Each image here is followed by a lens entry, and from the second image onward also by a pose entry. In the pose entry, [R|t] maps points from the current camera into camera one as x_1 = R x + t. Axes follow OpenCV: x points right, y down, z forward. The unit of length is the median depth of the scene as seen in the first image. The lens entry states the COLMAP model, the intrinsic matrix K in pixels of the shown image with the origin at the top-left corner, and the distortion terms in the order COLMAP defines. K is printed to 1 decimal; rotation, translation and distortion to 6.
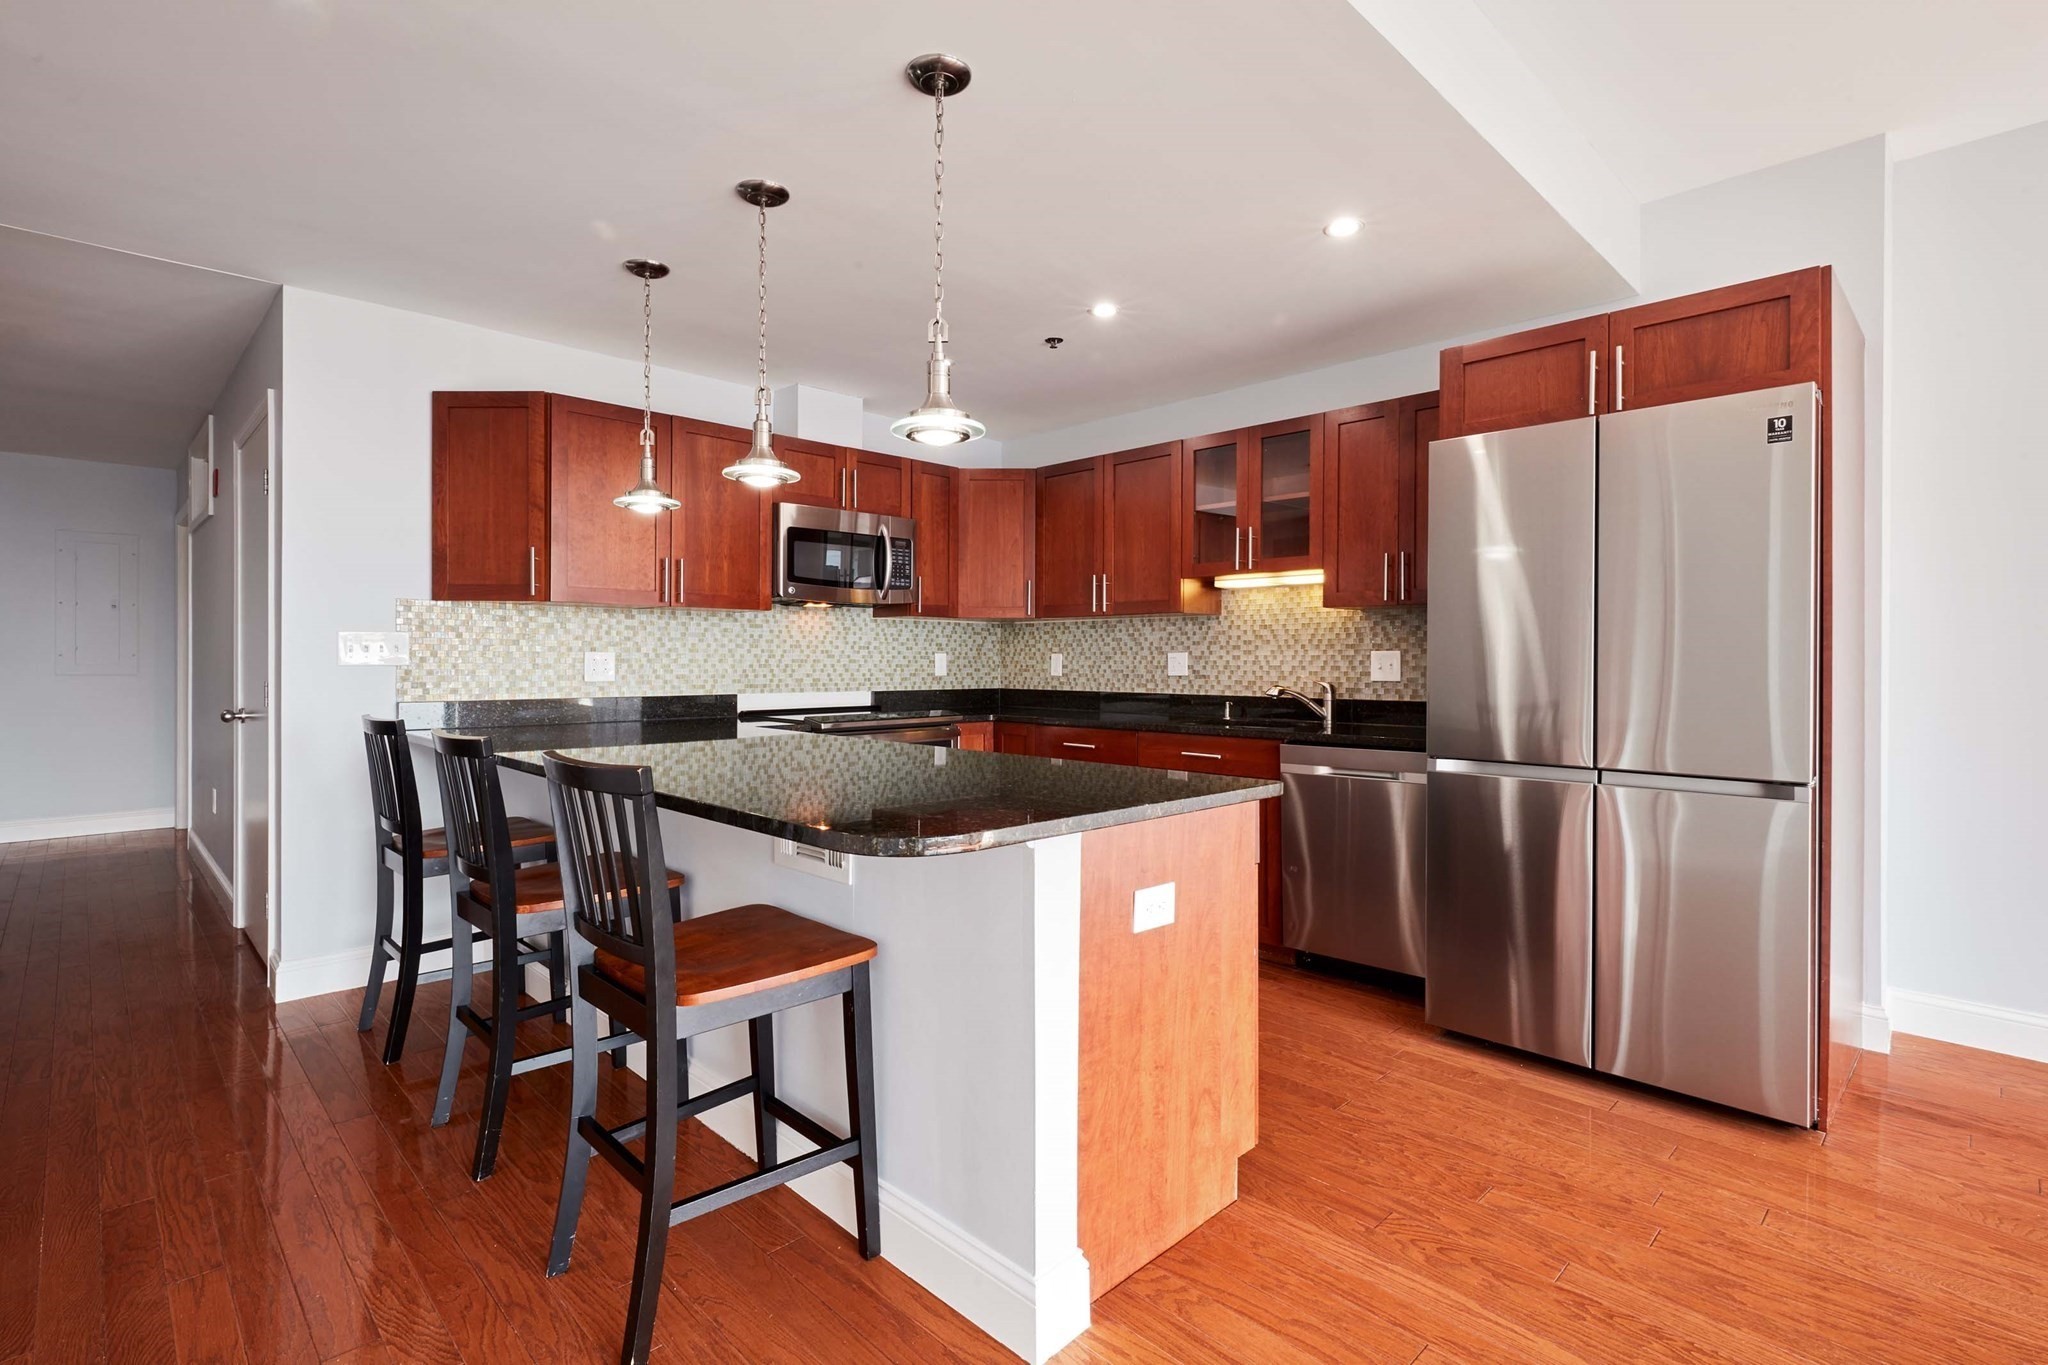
lens RADIAL K [[956.5, 0, 1146.7], [0, 956.5, 657.5], [0, 0, 1]] dist [-0.000945, 0.000775]
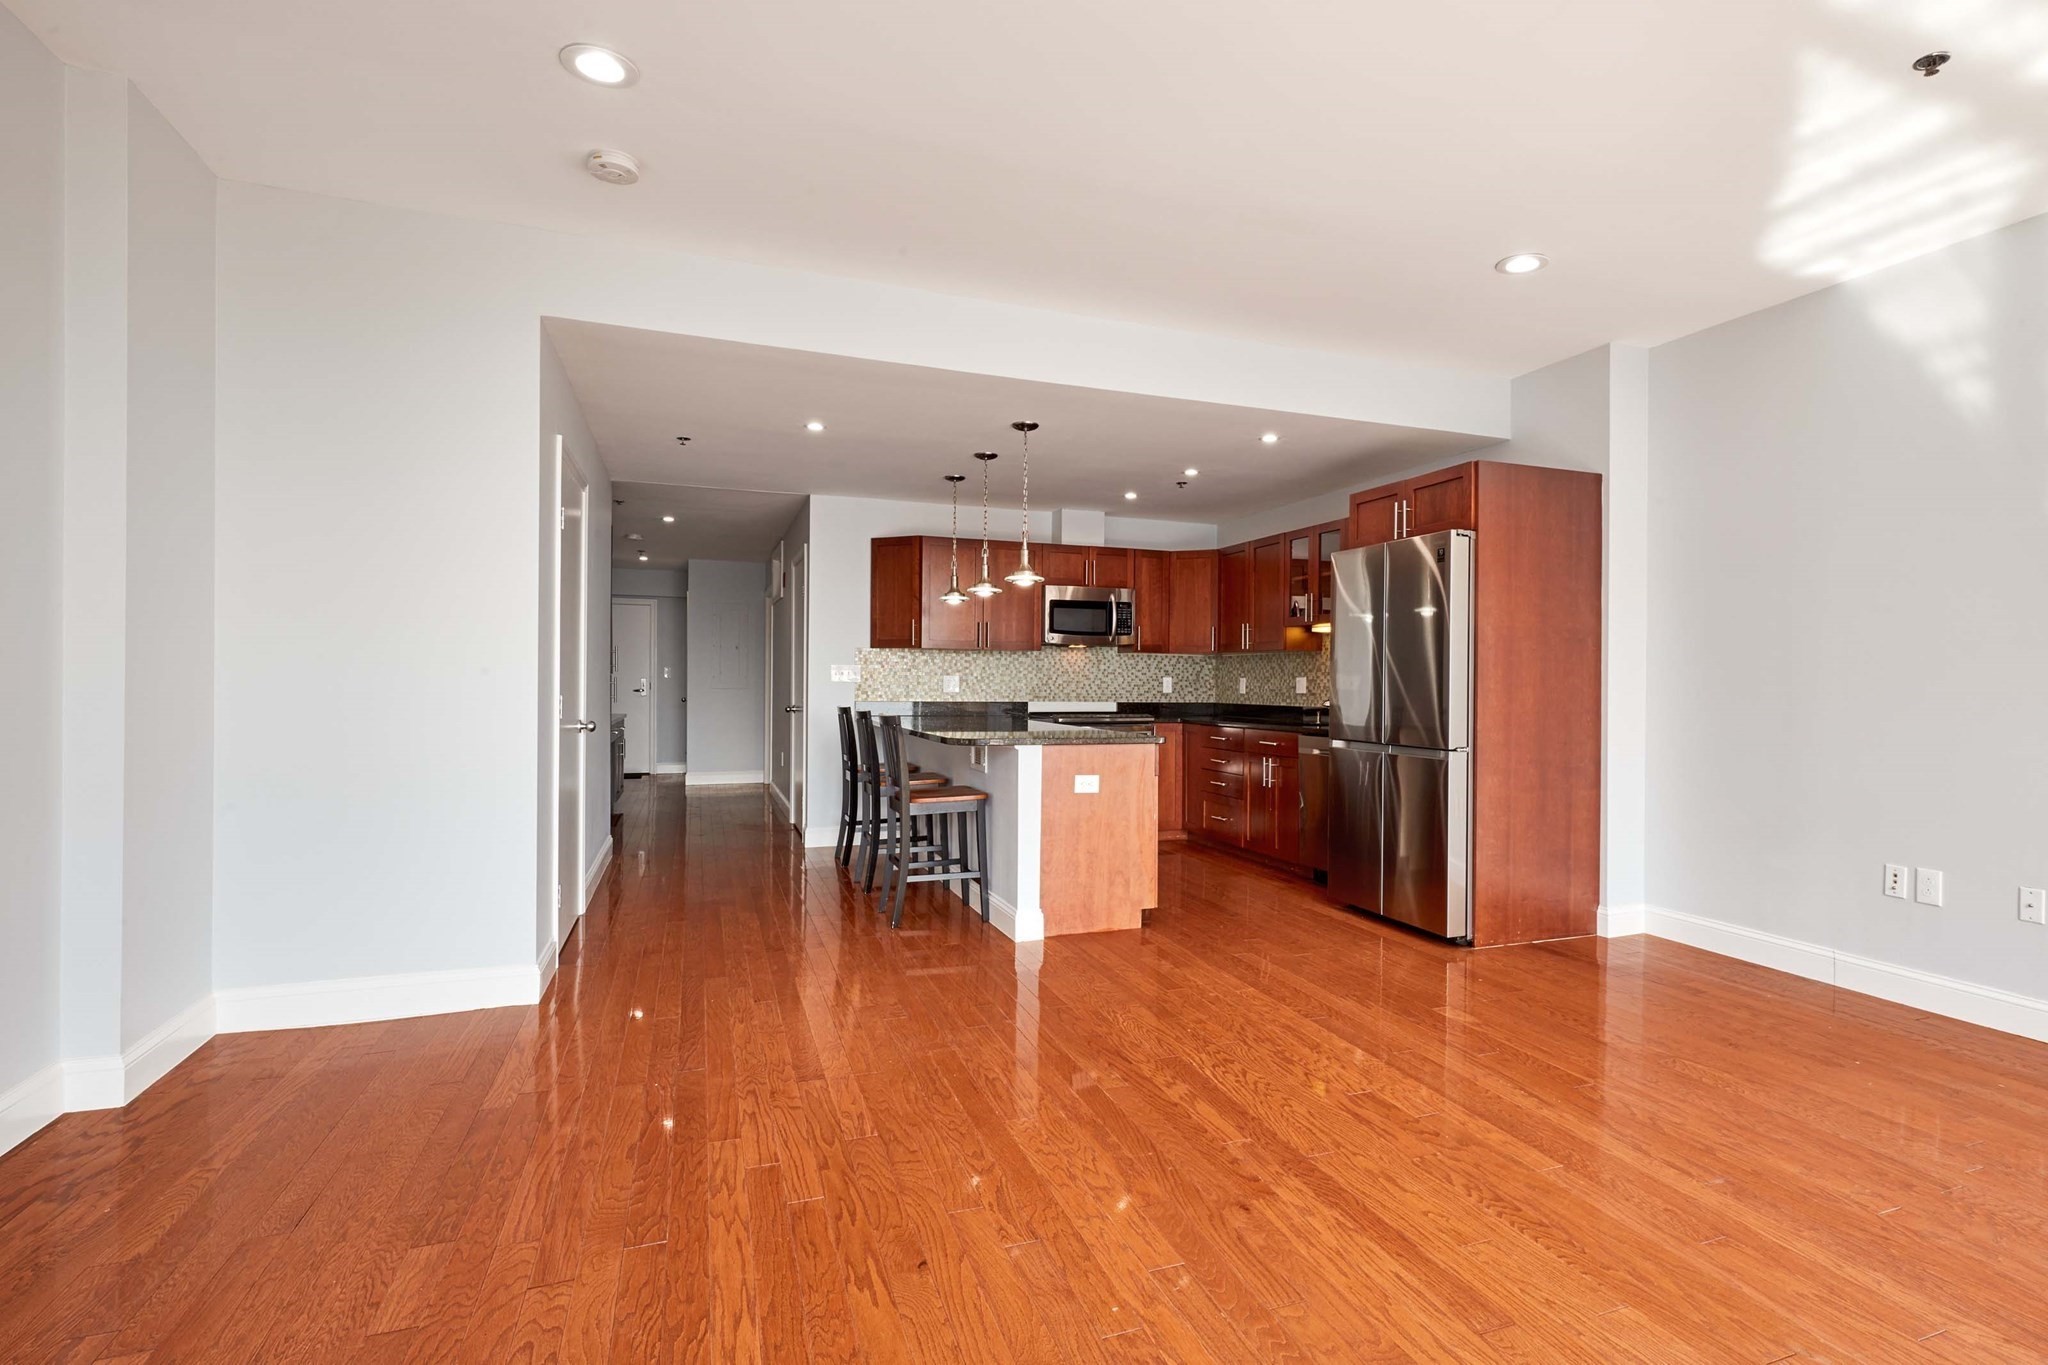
lens RADIAL K [[956.5, 0, 1136.7], [0, 956.5, 681.5], [0, 0, 1]] dist [-0.000945, 0.000775]
pose [[0.913696, 0.005055, -0.406367, 0.425866], [-0.005759, 0.999983, -0.000511, 0.003585], [0.406357, 0.002807, 0.913710, -0.436665]]
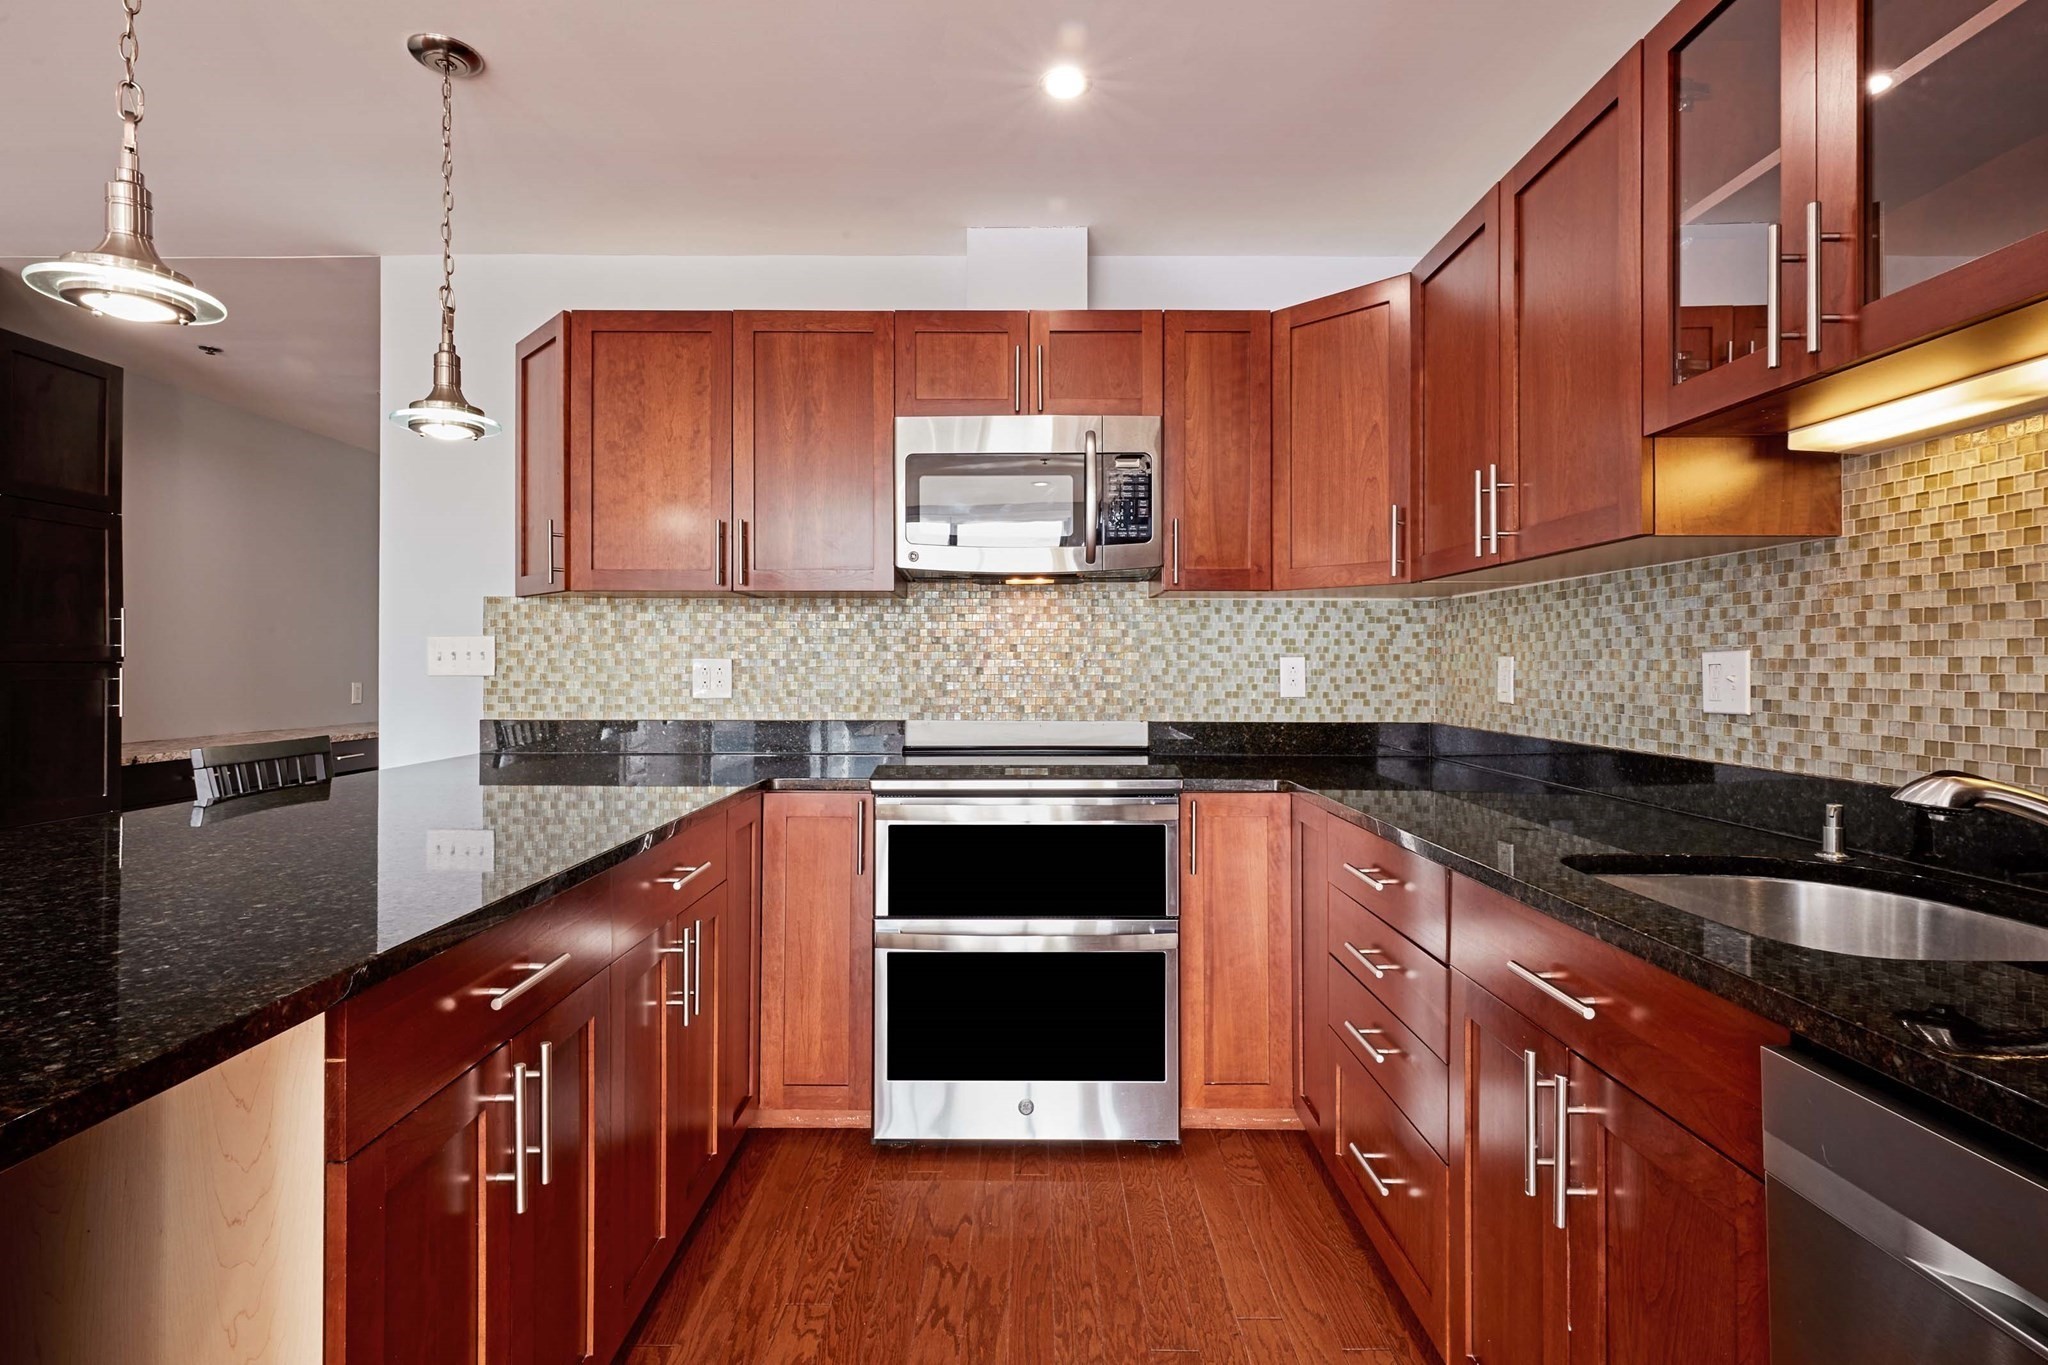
lens RADIAL K [[1091.5, 0, 917.7], [0, 1091.5, 659.9], [0, 0, 1]] dist [-0.006845, -0.000655]
pose [[0.654343, -0.004487, -0.756184, 0.160279], [0.001893, 0.999989, -0.004295, -0.000650], [0.756195, 0.001379, 0.654345, 0.540827]]
